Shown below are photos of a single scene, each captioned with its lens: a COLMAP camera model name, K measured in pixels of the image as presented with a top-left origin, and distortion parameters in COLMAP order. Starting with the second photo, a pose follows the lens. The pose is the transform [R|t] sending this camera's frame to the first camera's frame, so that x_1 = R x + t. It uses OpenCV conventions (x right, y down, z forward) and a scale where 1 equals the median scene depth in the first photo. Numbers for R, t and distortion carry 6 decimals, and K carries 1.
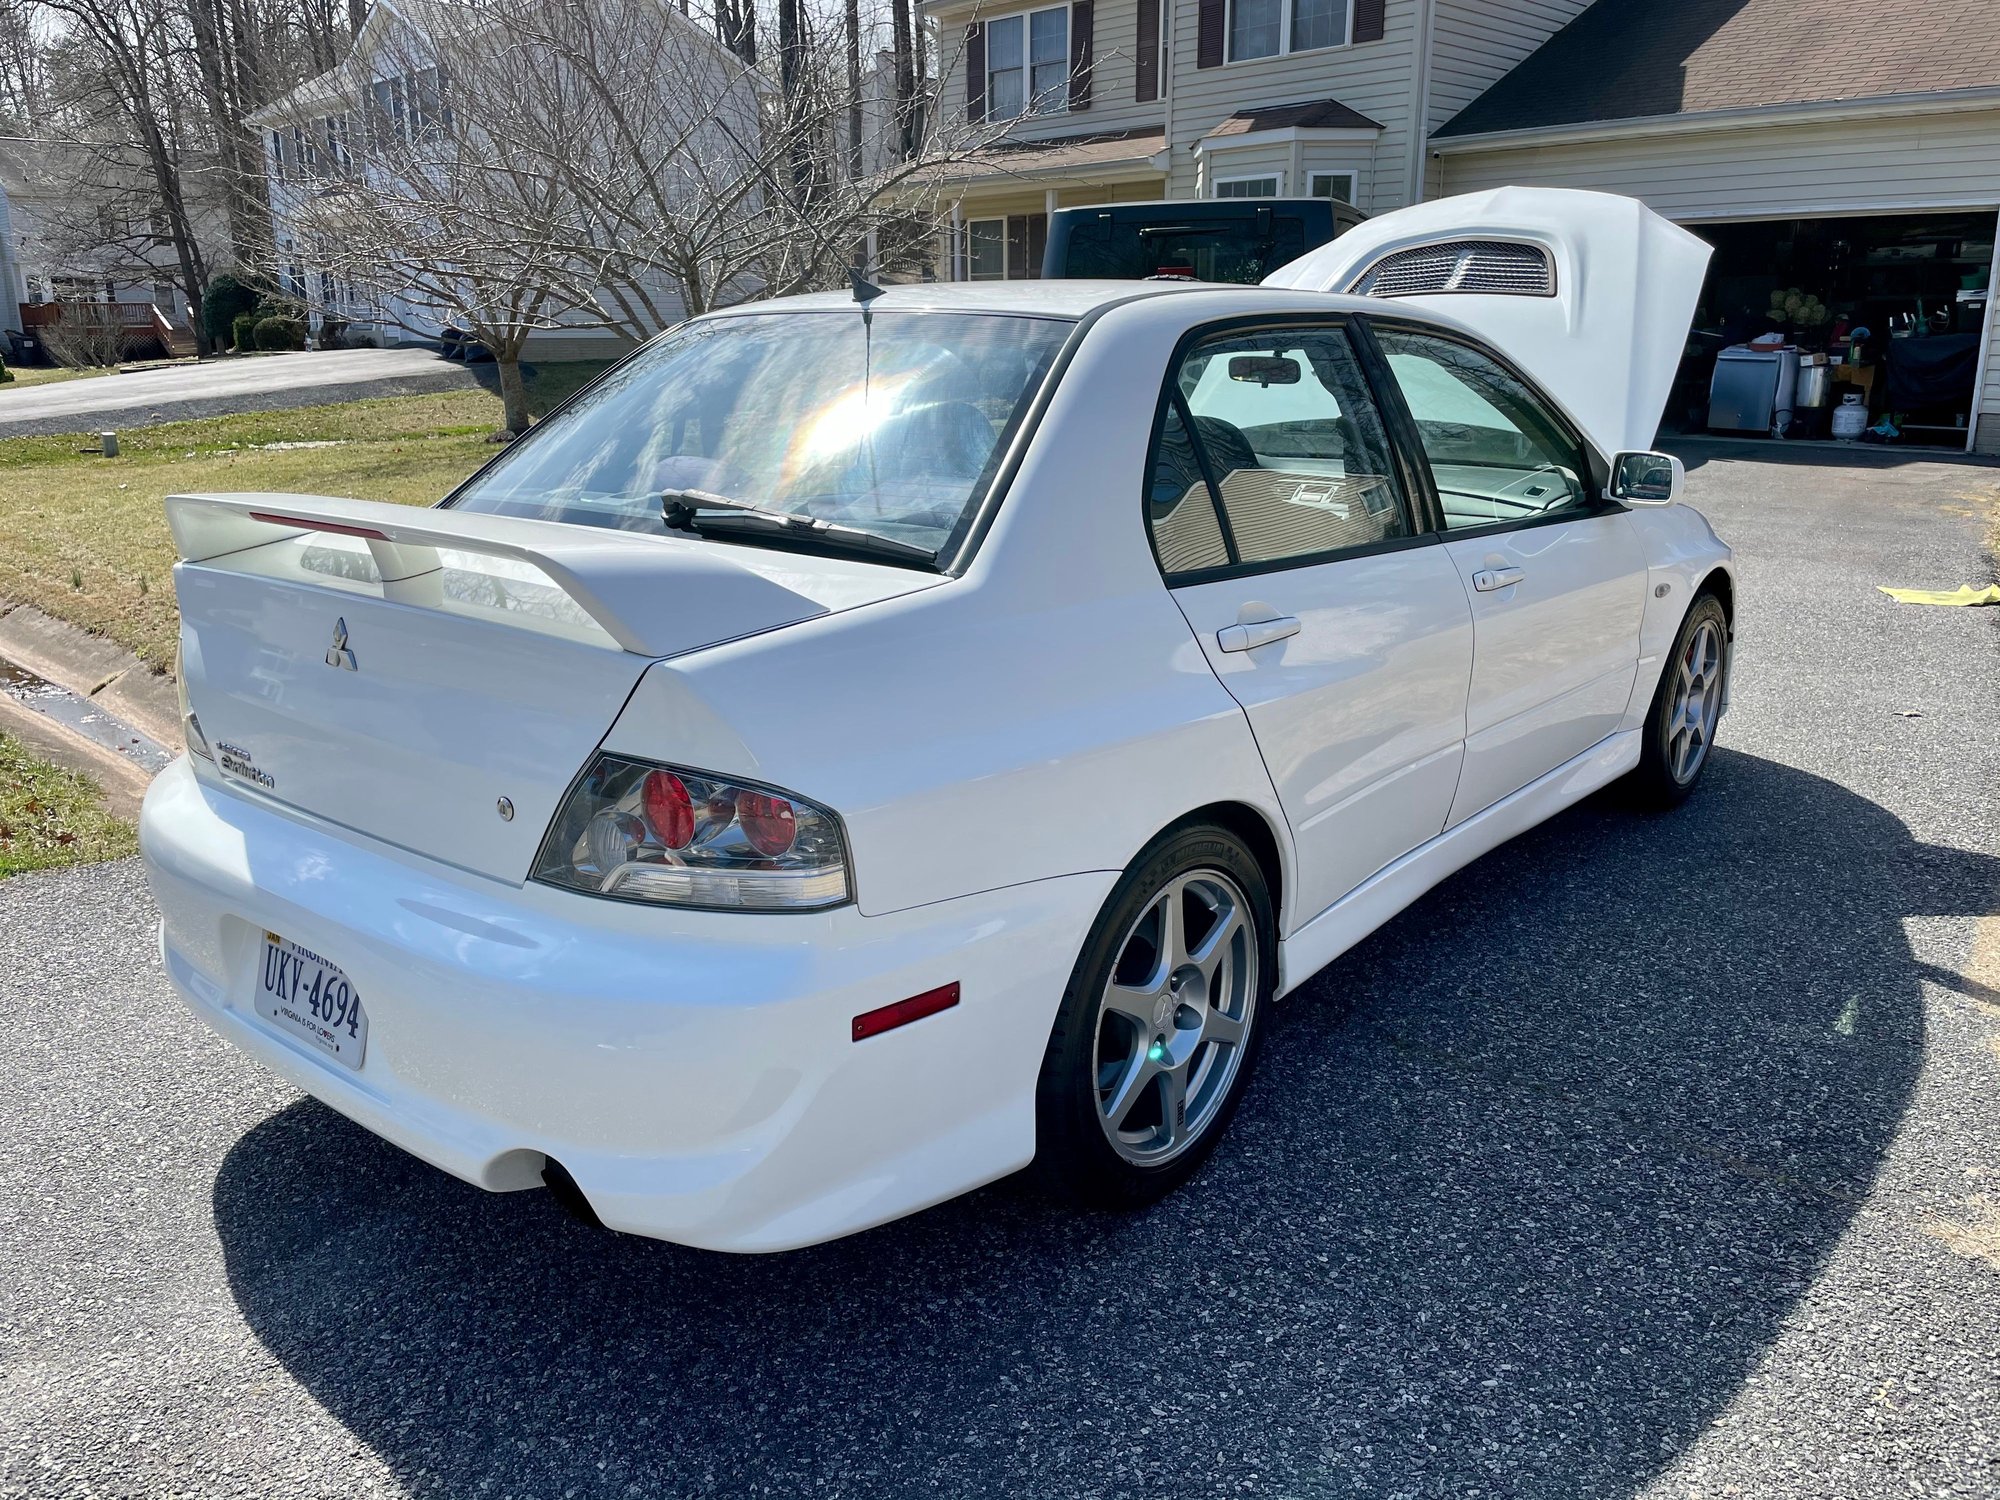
lens RADIAL K [[1505.3, 0, 1000.0], [0, 1505.3, 750.0], [0, 0, 1]] dist [0.071450, -0.095205]
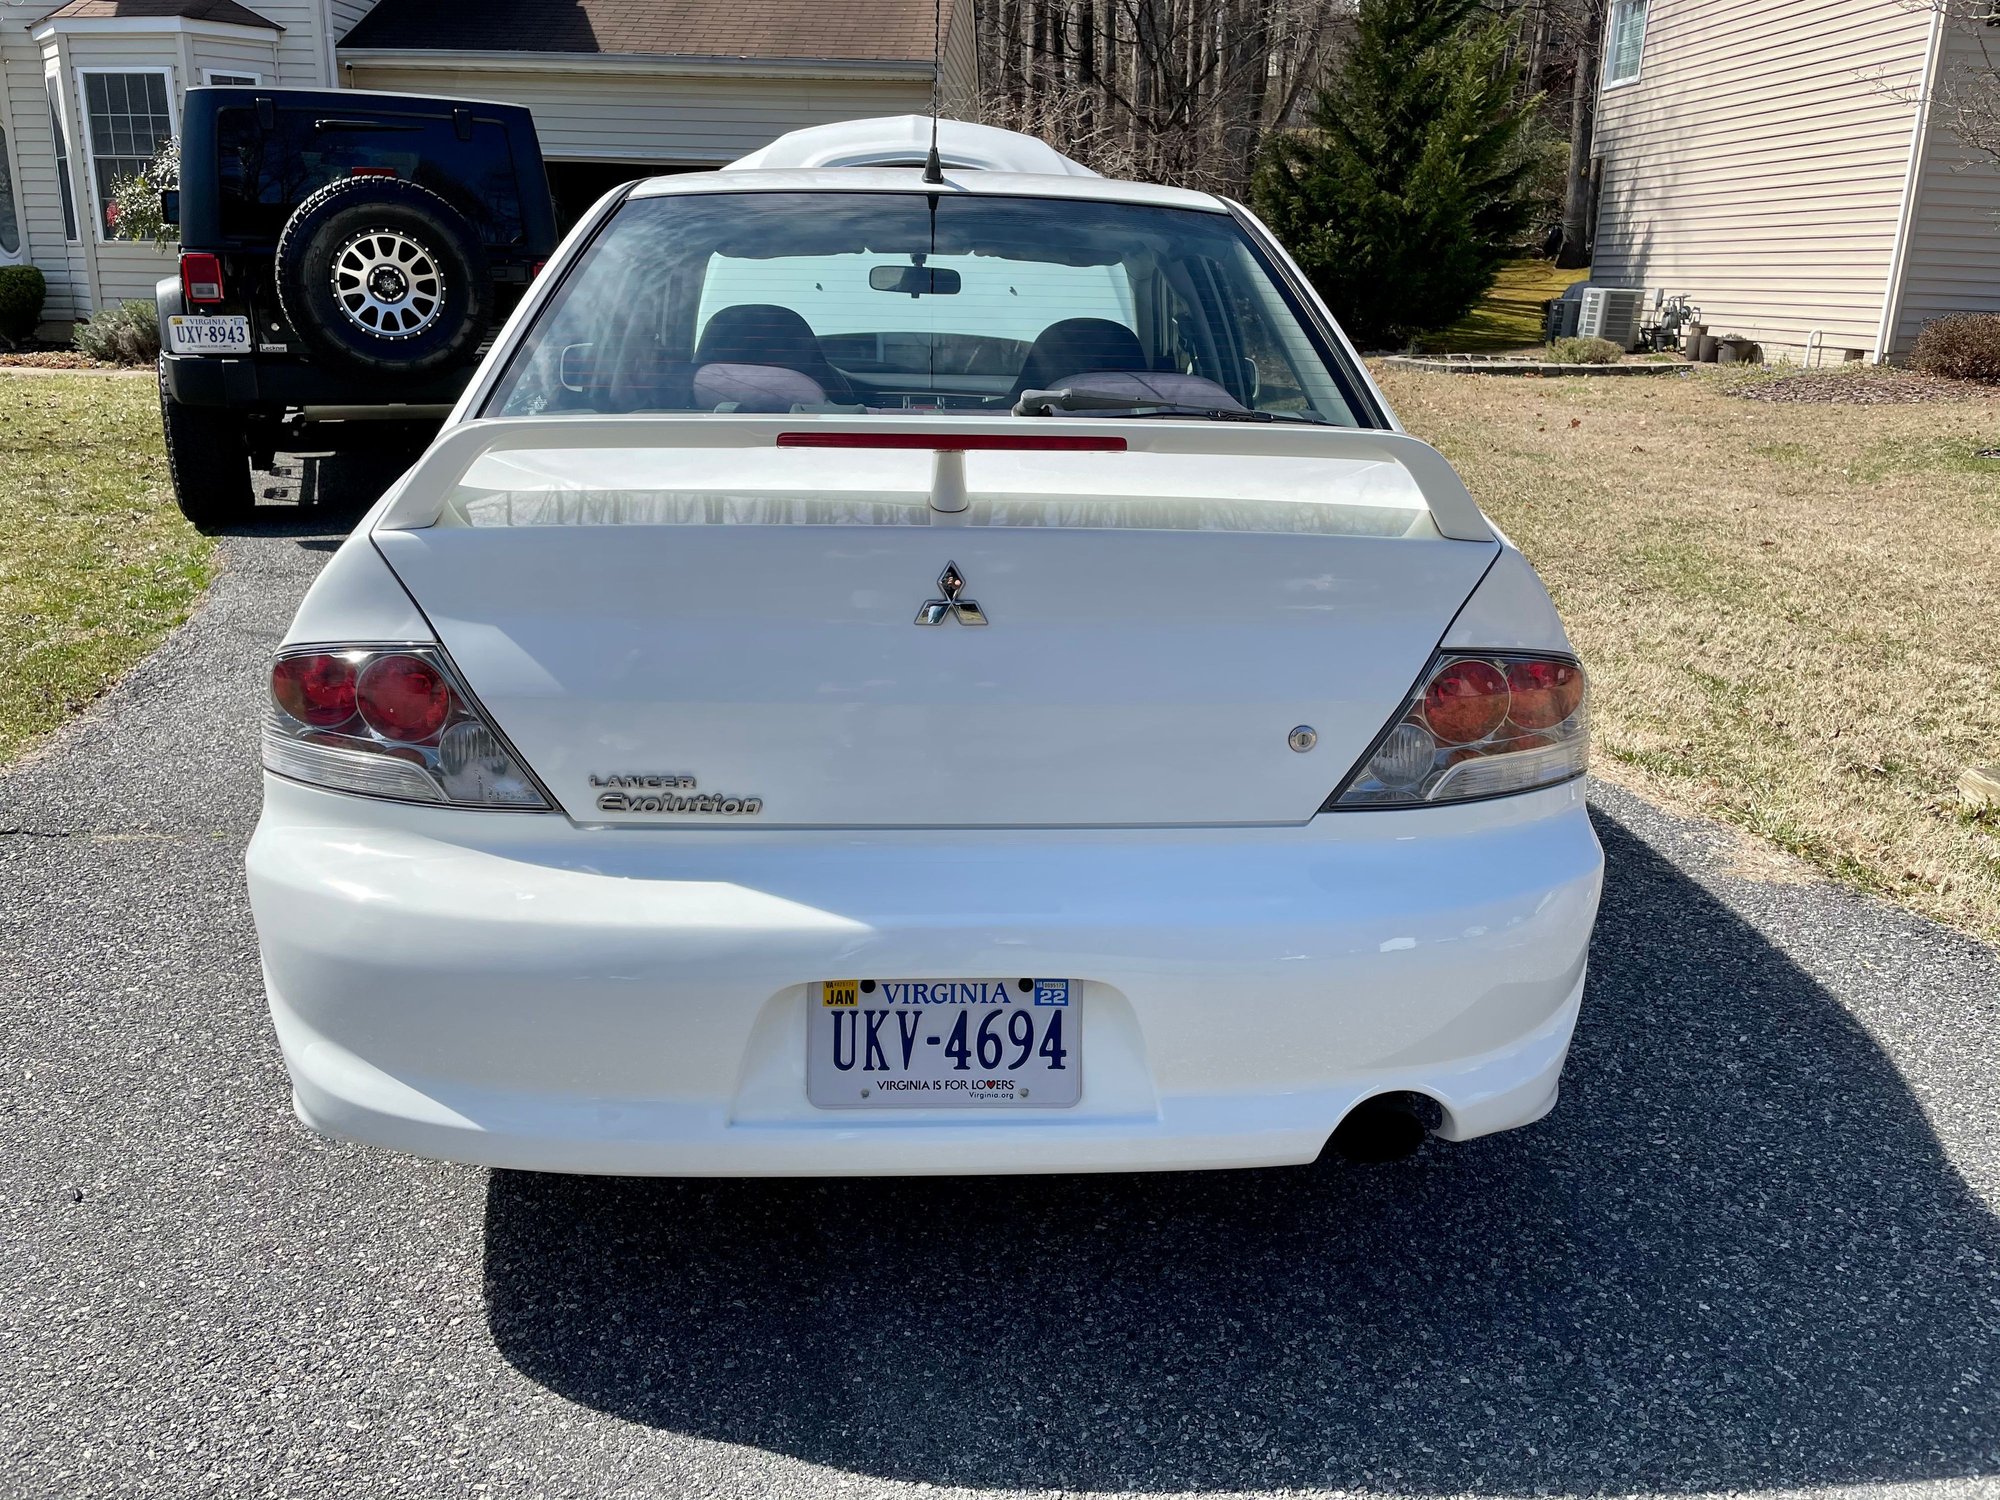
lens RADIAL K [[1505.3, 0, 1000.0], [0, 1505.3, 750.0], [0, 0, 1]] dist [0.071450, -0.095205]
pose [[0.733174, -0.183443, 0.654832, -0.502476], [0.158226, 0.982519, 0.098085, -0.033590], [-0.661378, 0.031698, 0.749383, 0.217786]]
